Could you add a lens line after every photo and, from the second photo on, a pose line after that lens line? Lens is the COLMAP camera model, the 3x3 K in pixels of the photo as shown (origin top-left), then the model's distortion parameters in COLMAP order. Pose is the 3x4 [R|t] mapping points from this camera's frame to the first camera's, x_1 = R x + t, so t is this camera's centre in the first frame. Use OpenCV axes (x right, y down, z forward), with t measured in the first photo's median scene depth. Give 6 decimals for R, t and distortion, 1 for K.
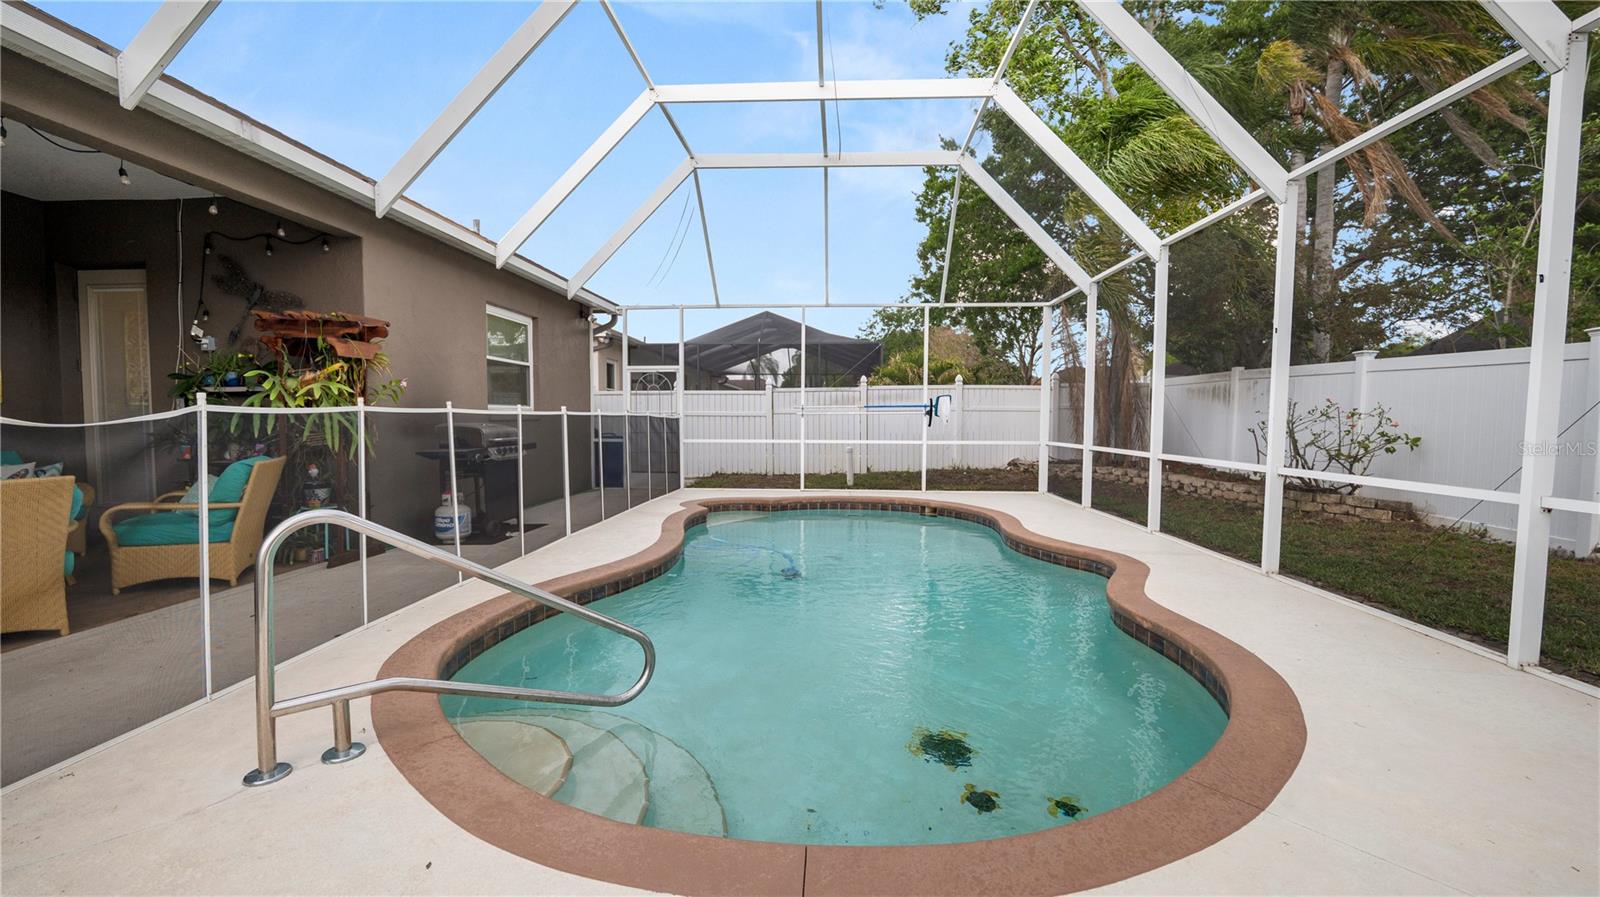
lens RADIAL K [[661.6, 0, 800.6], [0, 661.6, 447.3], [0, 0, 1]] dist [-0.004136, 0.000154]
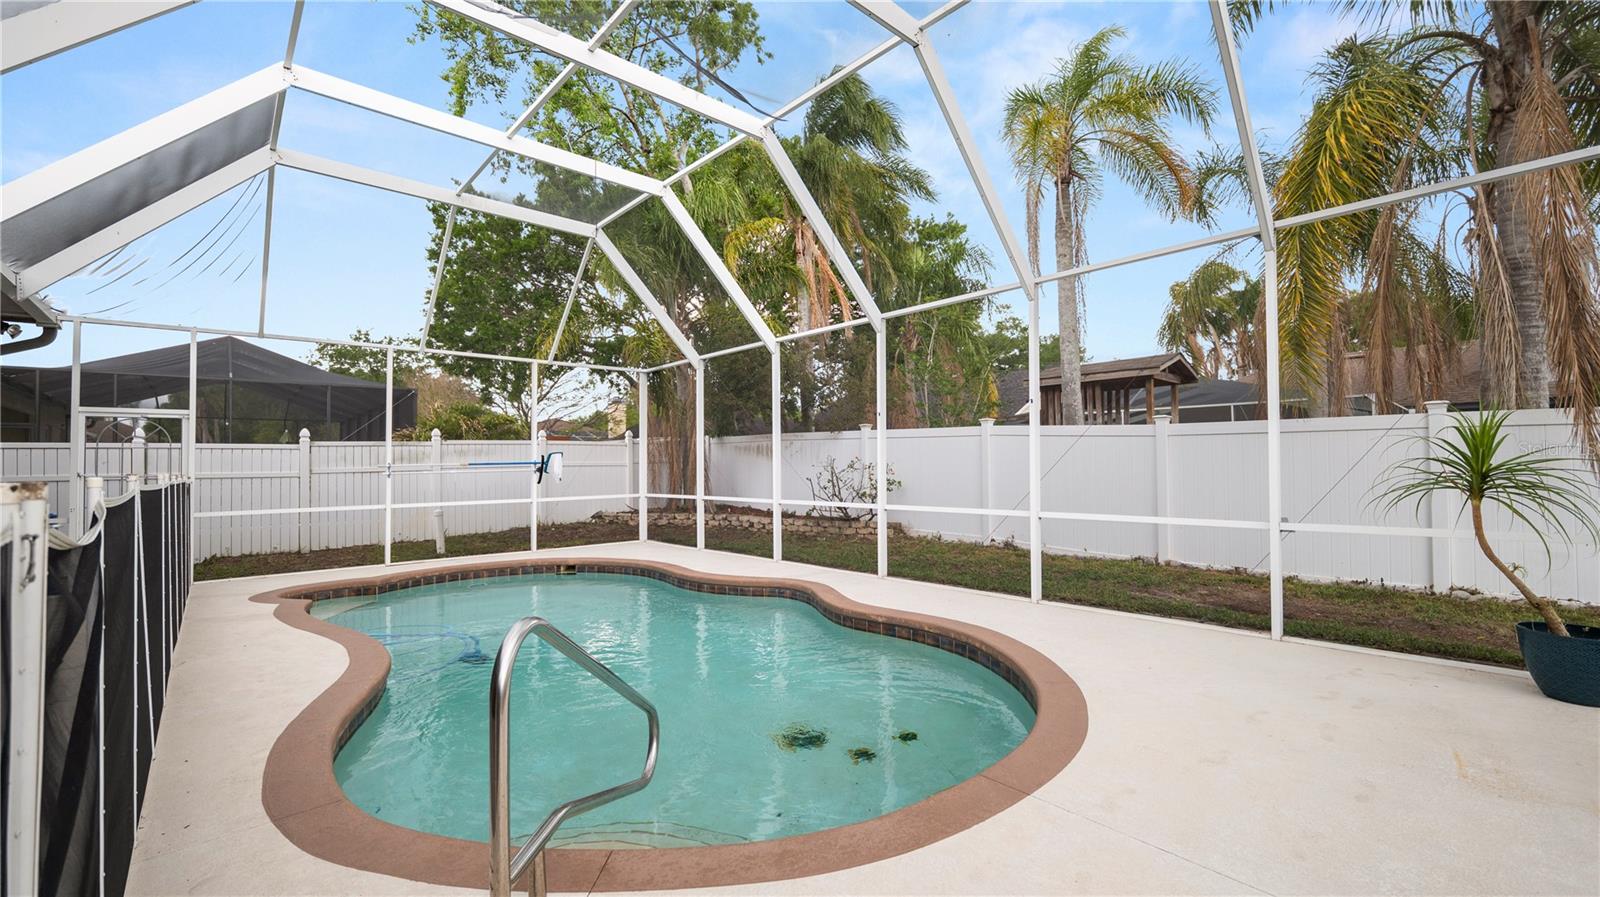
lens RADIAL K [[661.6, 0, 800.6], [0, 661.6, 447.3], [0, 0, 1]] dist [-0.004136, 0.000154]
pose [[0.705684, 0.005869, 0.708503, -0.253660], [0.048706, 0.997198, -0.056772, -0.012059], [-0.706851, 0.074571, 0.703421, 0.037334]]
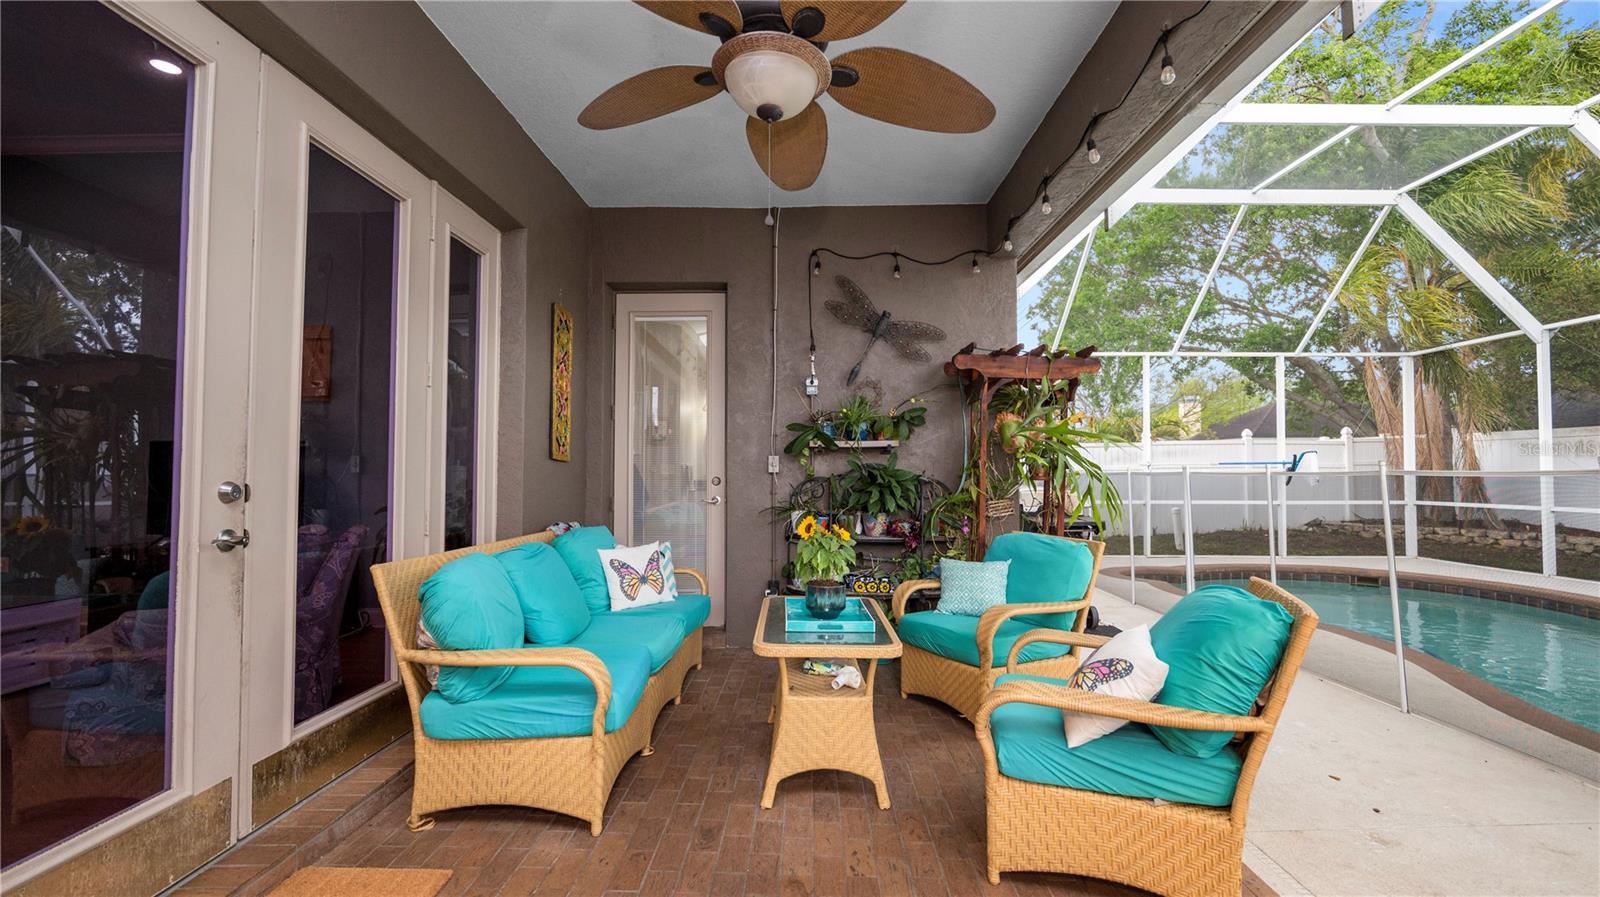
lens RADIAL K [[647.8, 0, 795.8], [0, 647.8, 454.6], [0, 0, 1]] dist [-0.003176, -0.000168]
pose [[0.999139, -0.001093, 0.041476, -0.588605], [0.004197, 0.997189, -0.074810, -0.010540], [-0.041278, 0.074920, 0.996335, 0.146104]]
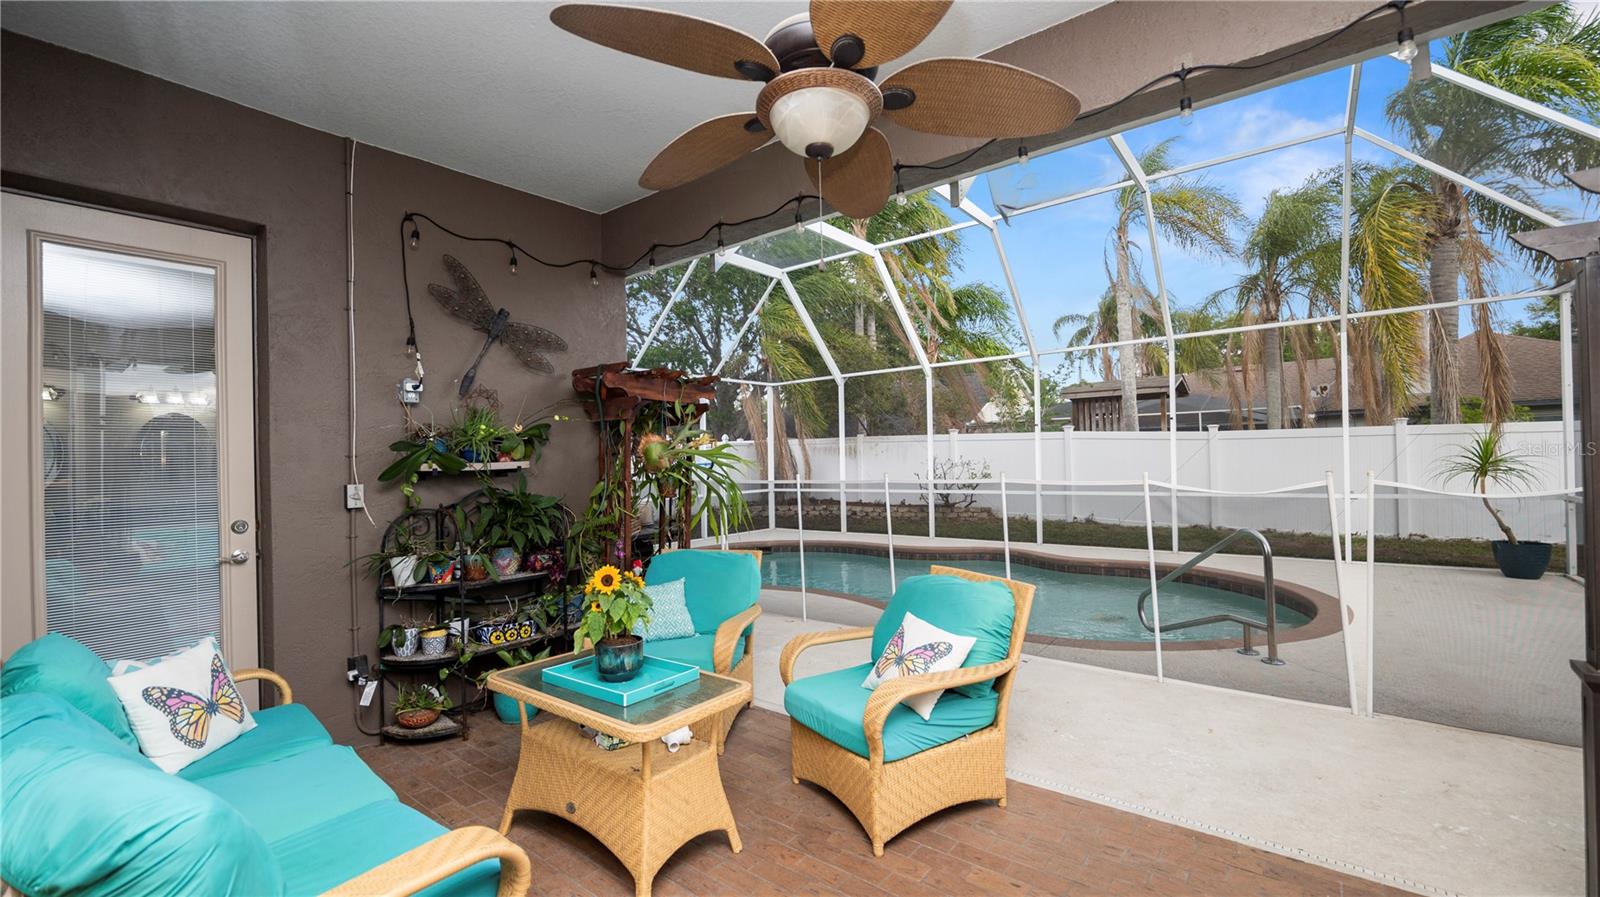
lens RADIAL K [[661.6, 0, 800.6], [0, 661.6, 447.3], [0, 0, 1]] dist [-0.004136, 0.000154]
pose [[0.574592, -0.002794, 0.818435, -0.735378], [0.064312, 0.997056, -0.041747, -0.034958], [-0.815910, 0.076623, 0.573080, 0.225601]]
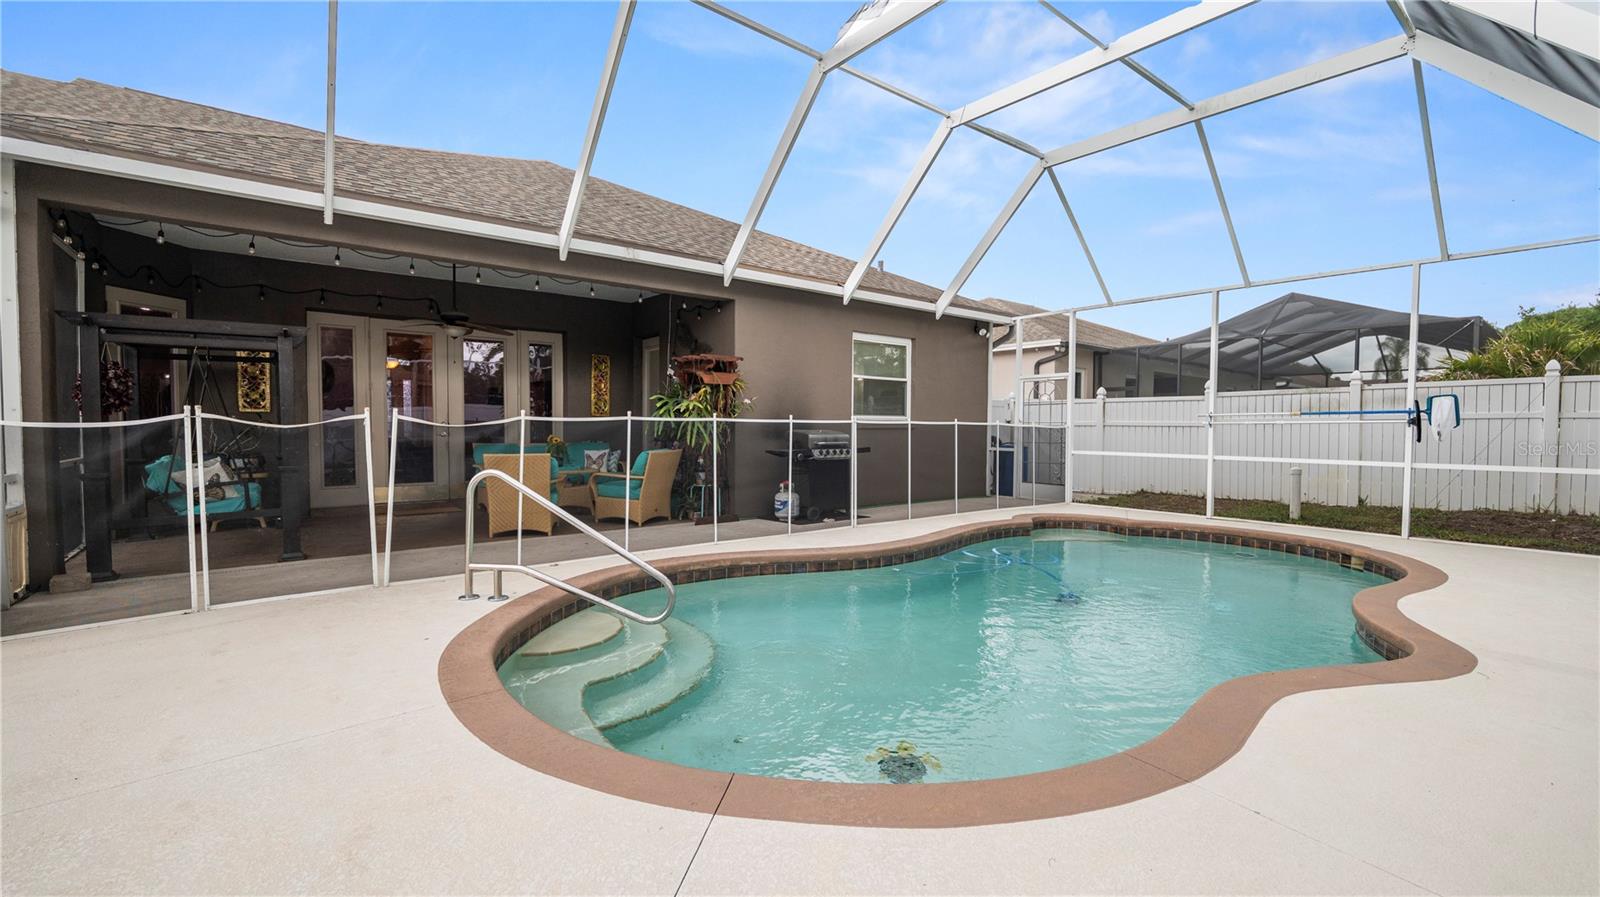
lens RADIAL K [[661.6, 0, 800.6], [0, 661.6, 447.3], [0, 0, 1]] dist [-0.004136, 0.000154]
pose [[0.663942, 0.025439, -0.747352, 0.312872], [-0.039165, 0.999232, -0.000781, -0.000910], [0.746758, 0.029789, 0.664428, 0.096993]]
